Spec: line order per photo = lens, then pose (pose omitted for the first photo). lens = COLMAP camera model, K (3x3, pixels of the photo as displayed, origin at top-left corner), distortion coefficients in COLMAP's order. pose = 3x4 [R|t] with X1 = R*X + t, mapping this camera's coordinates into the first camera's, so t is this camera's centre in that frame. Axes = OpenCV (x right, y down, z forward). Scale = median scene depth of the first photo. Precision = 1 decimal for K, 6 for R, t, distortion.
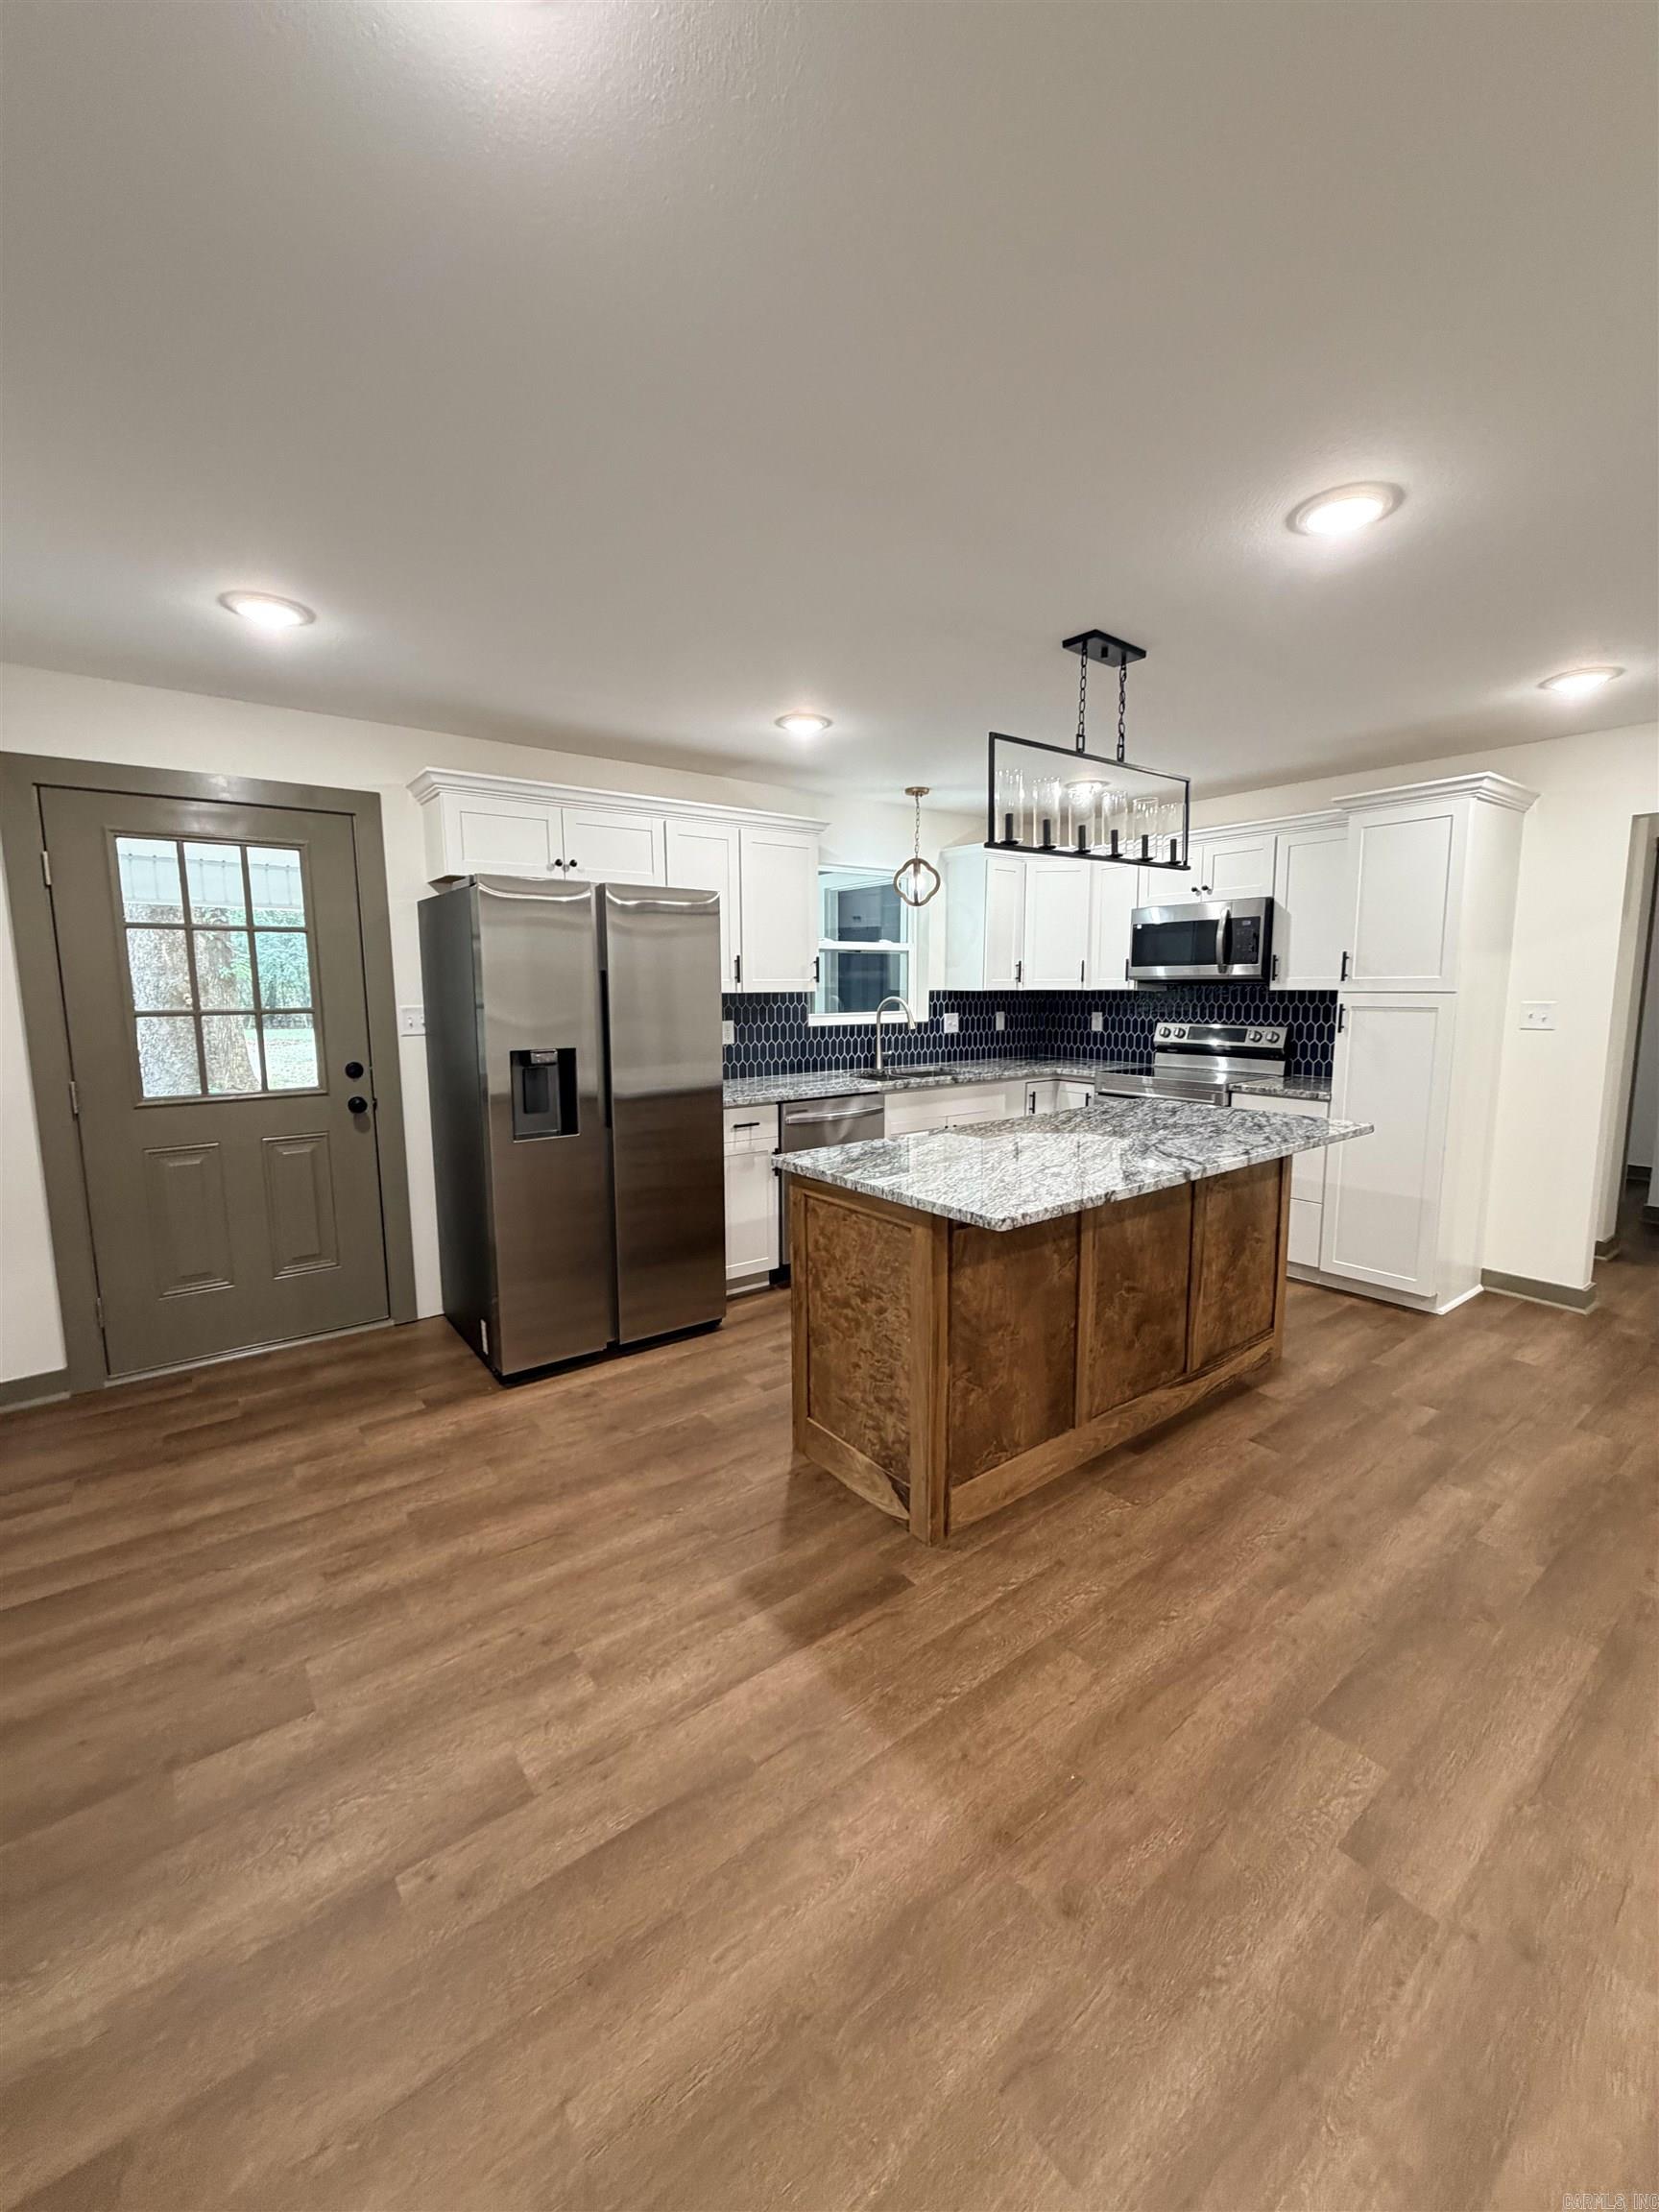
lens RADIAL K [[885.2, 0, 830.7], [0, 885.2, 1101.6], [0, 0, 1]] dist [-0.001175, 0.000029]
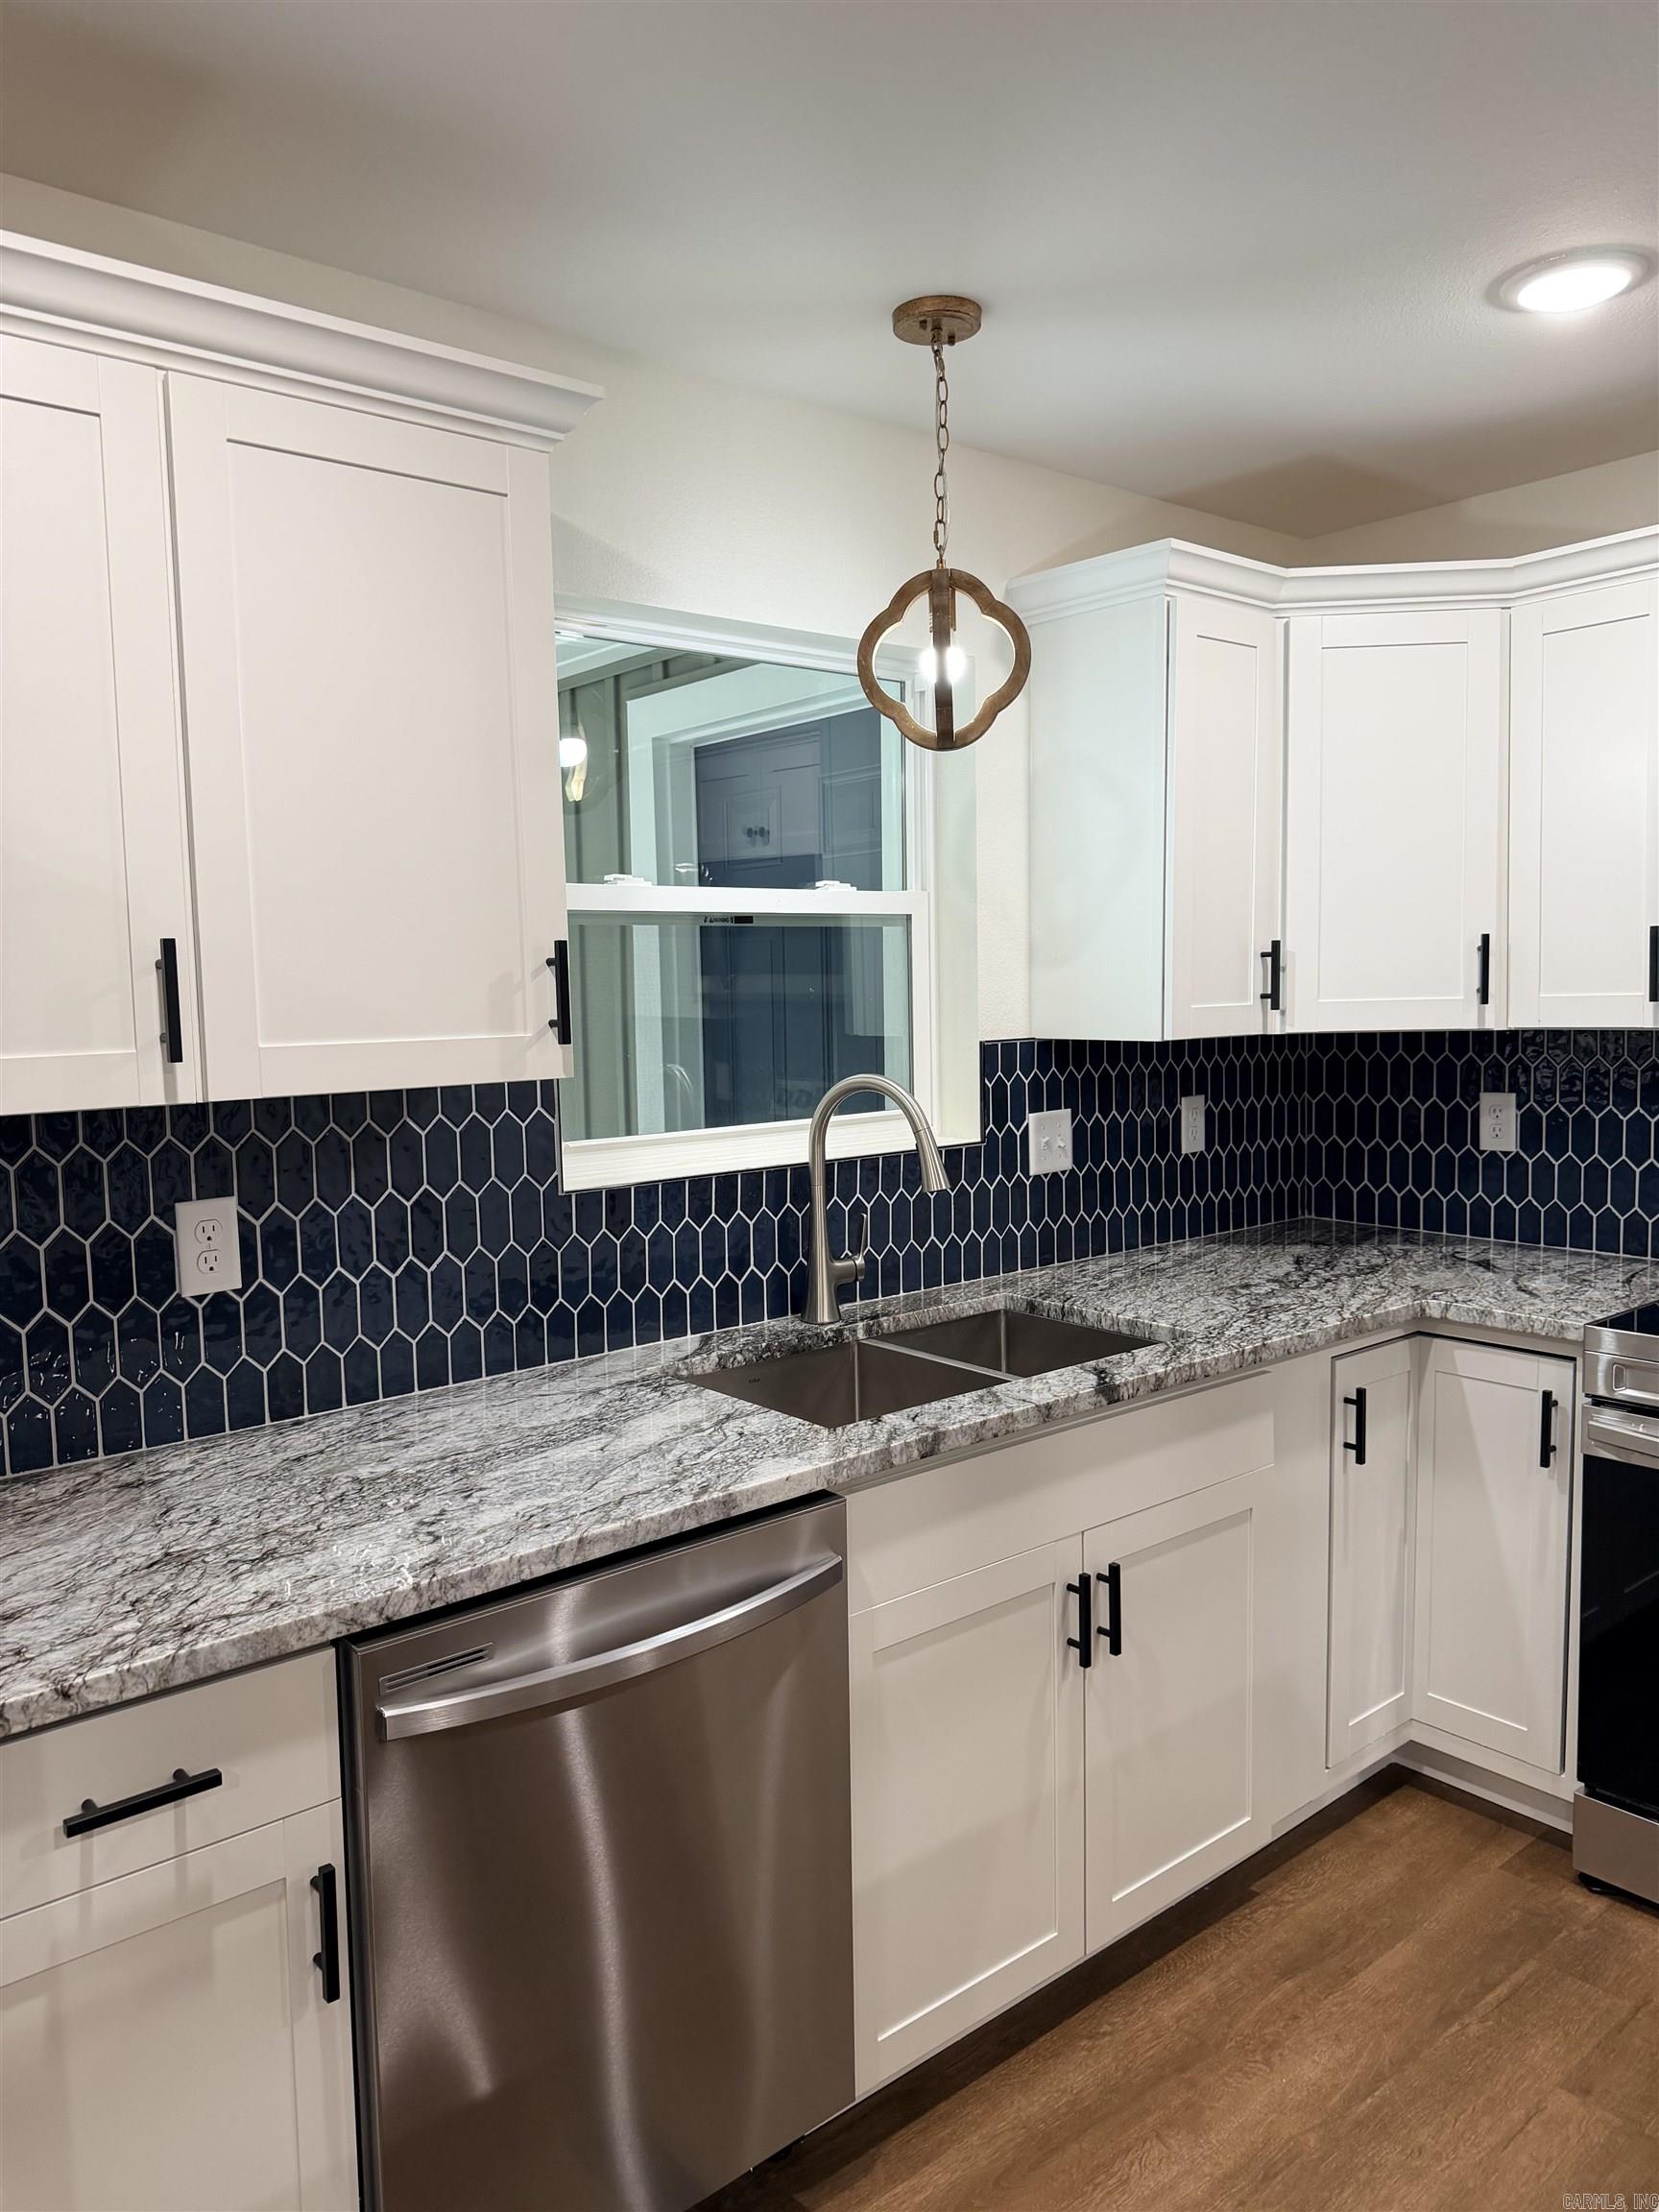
lens RADIAL K [[1559.4, 0, 828.8], [0, 1559.4, 1110.1], [0, 0, 1]] dist [0.084280, -0.005171]
pose [[0.998308, -0.022605, 0.053578, 0.030713], [0.025139, 0.998573, -0.047118, -0.081938], [-0.052436, 0.048385, 0.997451, 0.489895]]
